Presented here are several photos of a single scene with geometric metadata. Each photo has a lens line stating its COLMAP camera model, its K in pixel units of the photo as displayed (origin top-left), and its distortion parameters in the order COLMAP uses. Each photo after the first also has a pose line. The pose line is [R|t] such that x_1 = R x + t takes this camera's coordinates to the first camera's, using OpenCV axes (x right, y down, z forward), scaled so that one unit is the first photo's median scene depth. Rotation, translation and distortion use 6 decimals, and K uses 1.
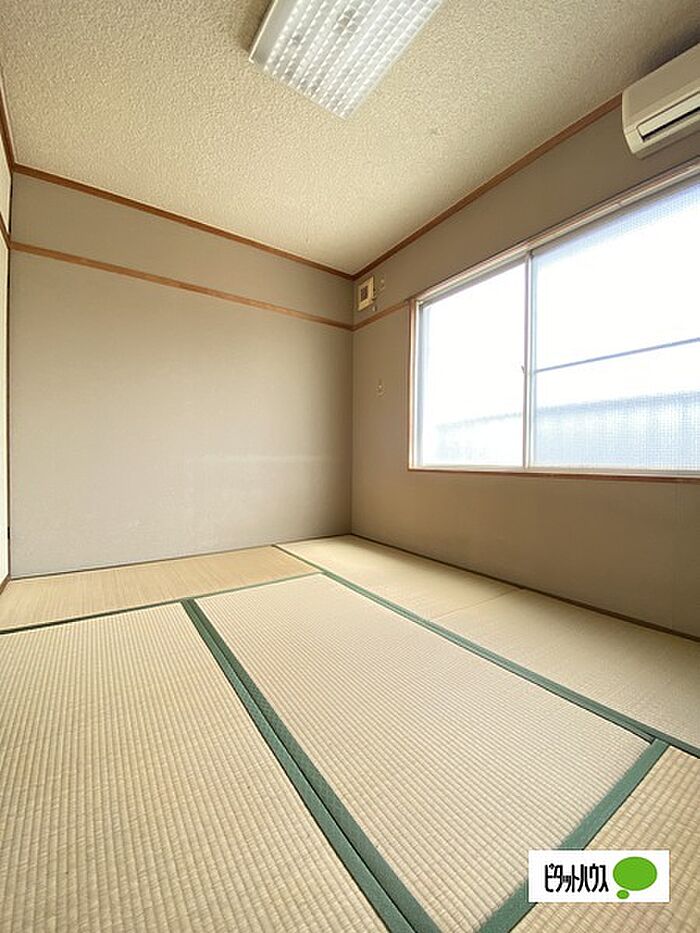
lens RADIAL K [[378.2, 0, 355.9], [0, 378.2, 463.0], [0, 0, 1]] dist [-0.000511, -0.005214]
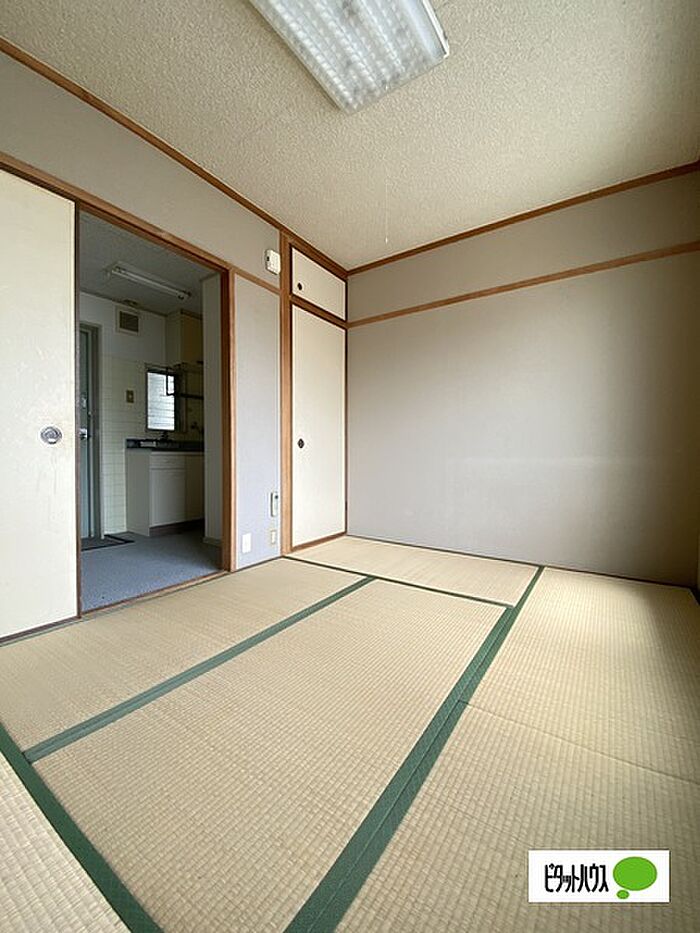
lens RADIAL K [[378.2, 0, 355.8], [0, 378.2, 461.7], [0, 0, 1]] dist [-0.000511, -0.005214]
pose [[0.342023, 0.019225, -0.939495, 0.537270], [-0.008905, 0.999812, 0.017217, -0.026455], [0.939649, 0.002478, 0.342130, 0.418473]]
